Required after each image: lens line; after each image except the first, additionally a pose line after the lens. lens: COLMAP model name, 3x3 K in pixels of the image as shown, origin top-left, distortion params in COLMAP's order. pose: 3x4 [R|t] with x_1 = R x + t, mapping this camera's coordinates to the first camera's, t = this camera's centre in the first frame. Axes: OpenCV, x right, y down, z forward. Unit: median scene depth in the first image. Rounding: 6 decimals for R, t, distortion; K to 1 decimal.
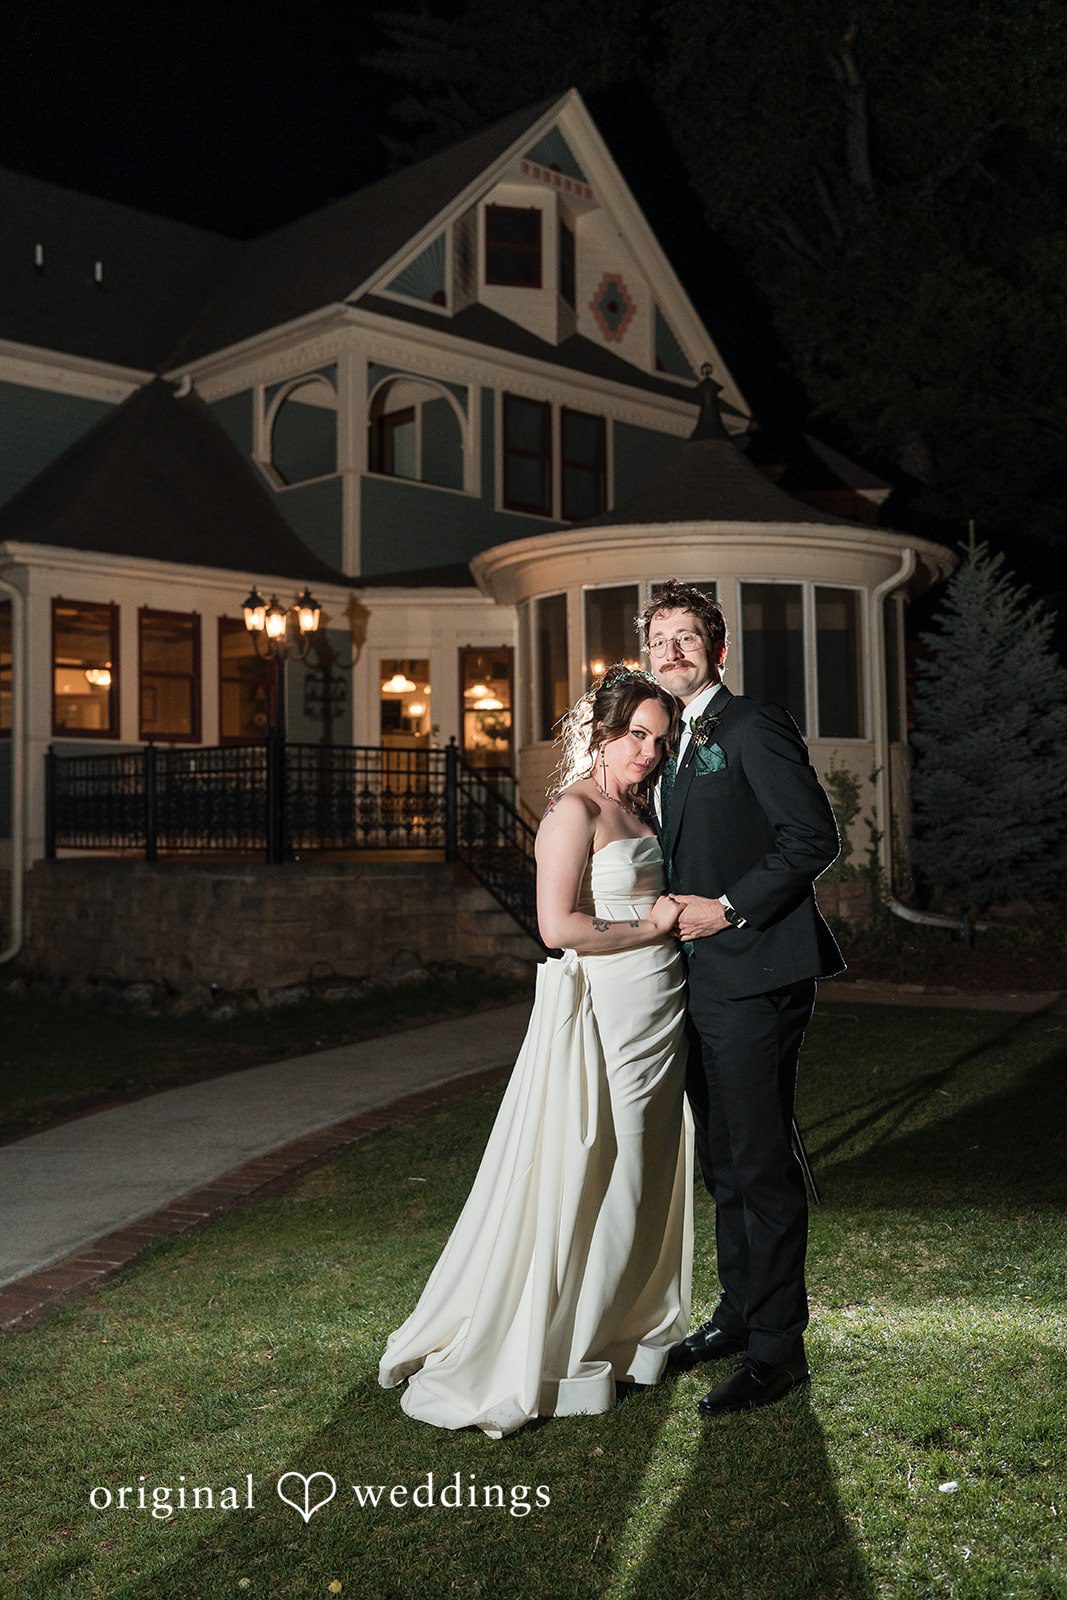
lens RADIAL K [[1603.2, 0, 547.7], [0, 1603.2, 795.2], [0, 0, 1]] dist [-0.003506, 0.000000]
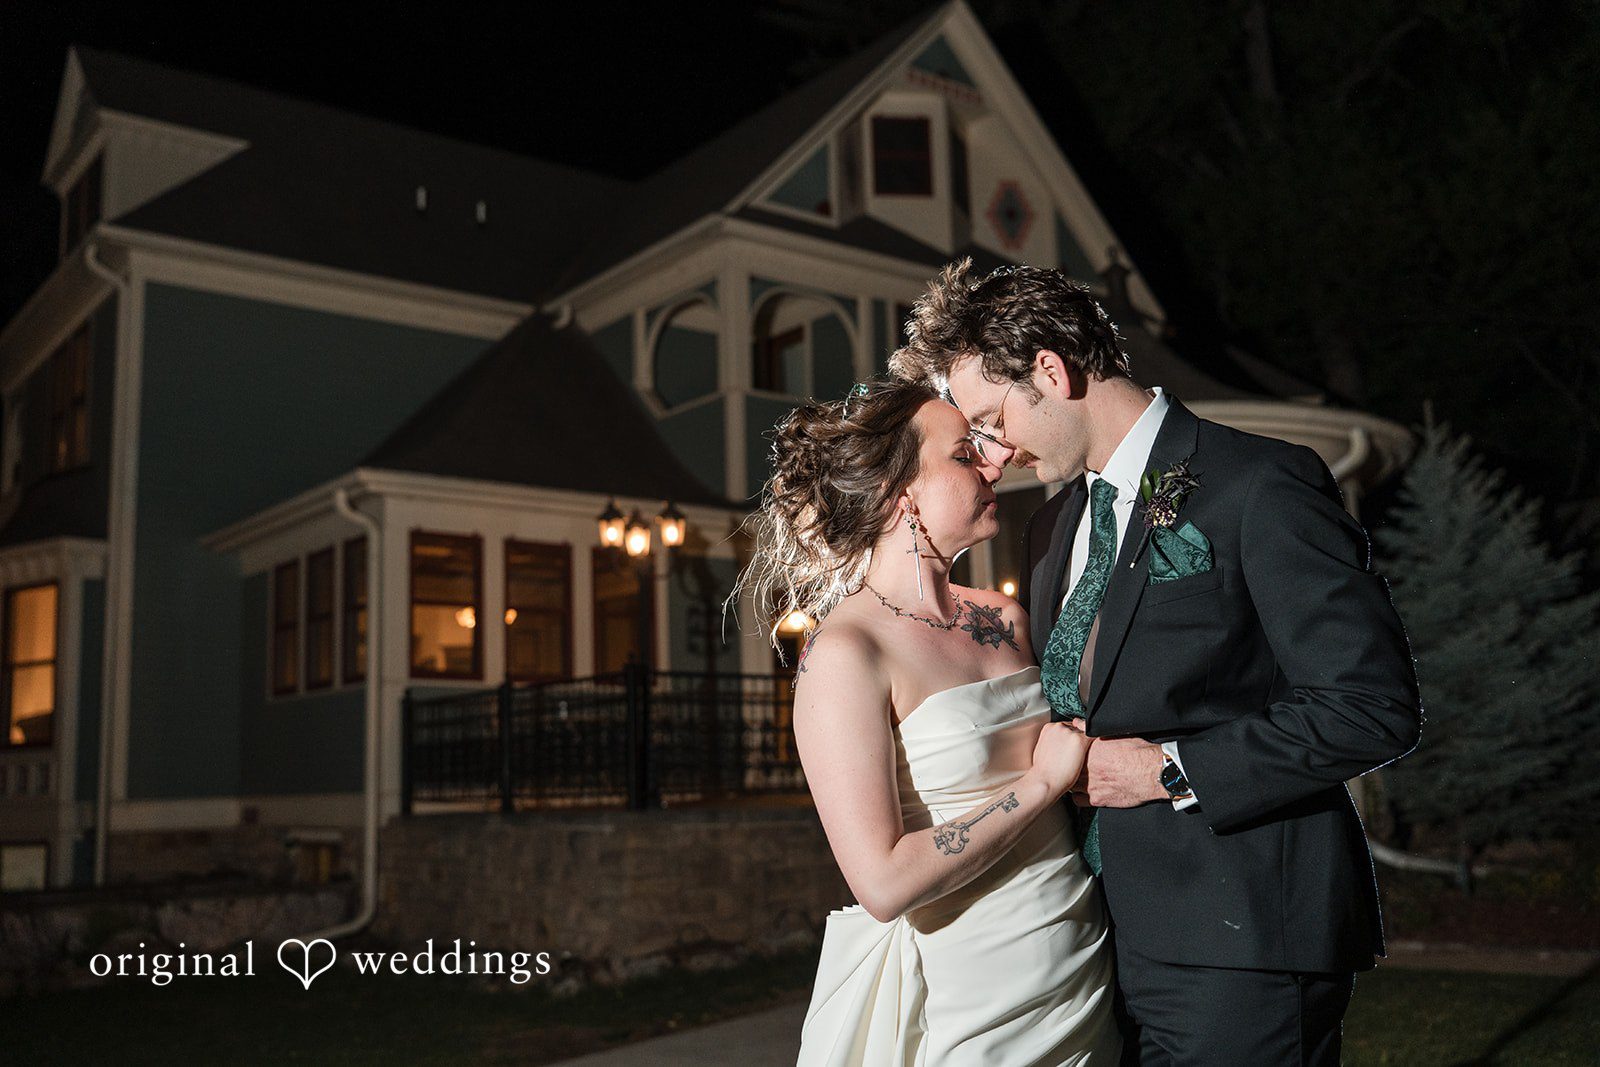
lens RADIAL K [[1603.2, 0, 794.5], [0, 1603.2, 543.7], [0, 0, 1]] dist [-0.003506, 0.000000]
pose [[0.993155, -0.040692, -0.109485, 0.013623], [0.025935, 0.990779, -0.132985, 0.014499], [0.113887, 0.129235, 0.985052, 0.111971]]
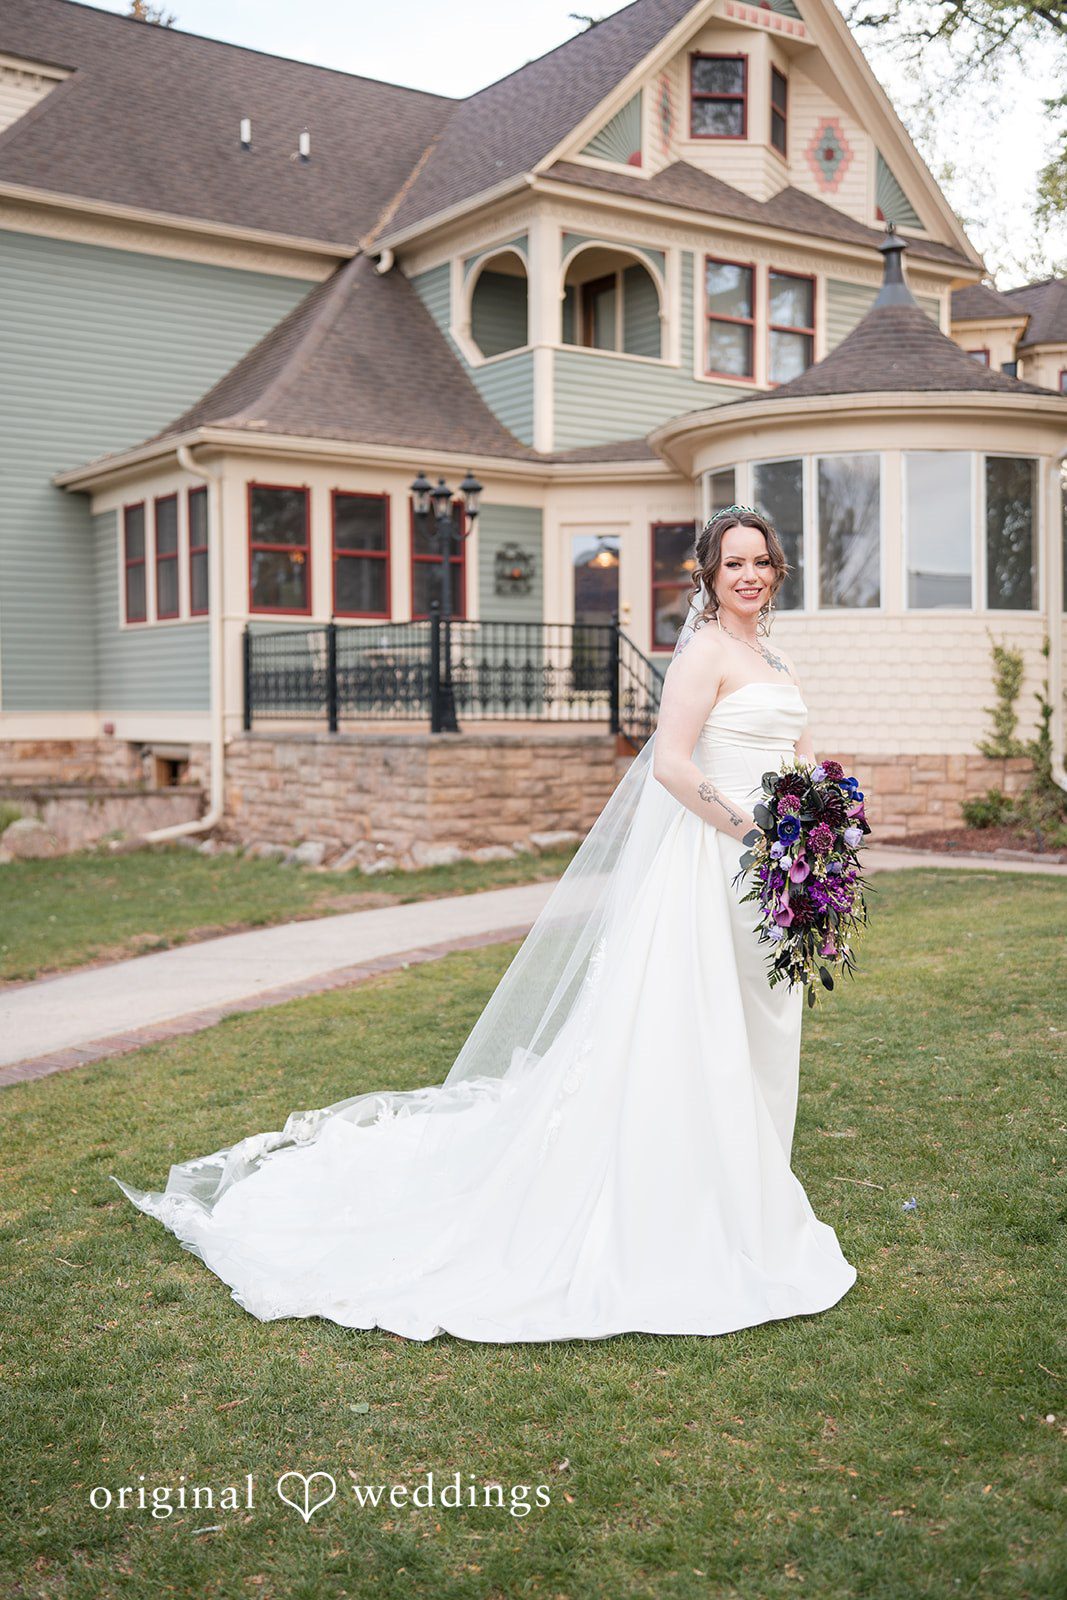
lens RADIAL K [[1762.2, 0, 549.7], [0, 1762.2, 796.9], [0, 0, 1]] dist [0.046816, 0.000000]
pose [[0.985427, 0.010879, -0.169753, 0.084974], [0.000352, 0.997820, 0.065990, 0.006162], [0.170101, -0.065088, 0.983275, -0.115274]]
